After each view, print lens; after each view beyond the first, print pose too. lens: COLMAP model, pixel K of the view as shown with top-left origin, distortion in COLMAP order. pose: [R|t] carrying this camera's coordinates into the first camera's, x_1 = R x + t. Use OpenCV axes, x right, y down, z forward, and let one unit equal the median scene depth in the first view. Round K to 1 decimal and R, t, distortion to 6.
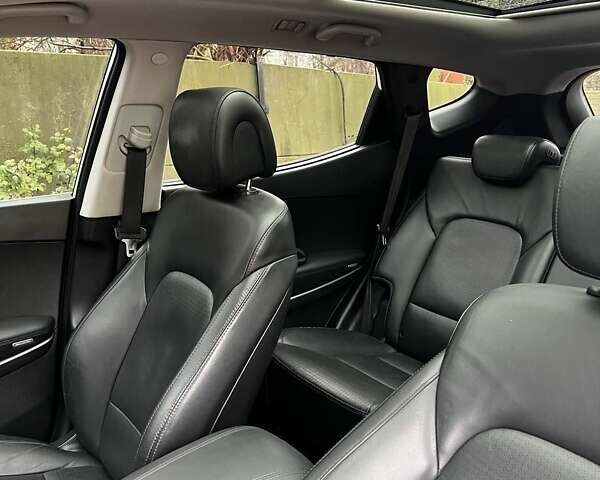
lens RADIAL K [[582.8, 0, 294.8], [0, 582.8, 232.8], [0, 0, 1]] dist [0.155536, -0.381068]
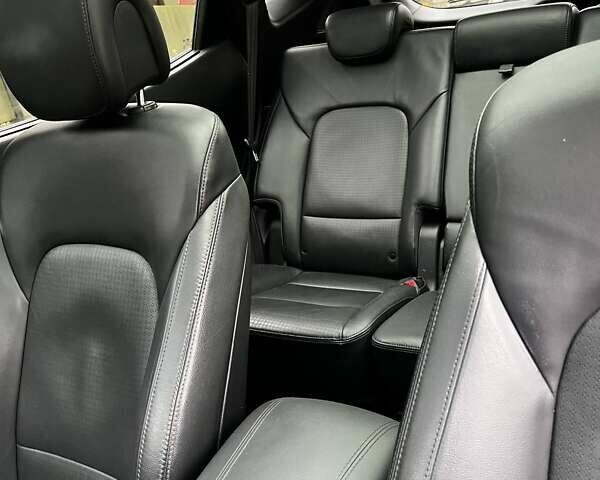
lens RADIAL K [[589.8, 0, 300.0], [0, 589.8, 240.0], [0, 0, 1]] dist [0.127130, -0.251329]
pose [[0.898252, -0.282110, 0.336984, -0.127231], [0.242114, 0.957579, 0.156278, 0.011173], [-0.366776, -0.058788, 0.928450, 0.153297]]
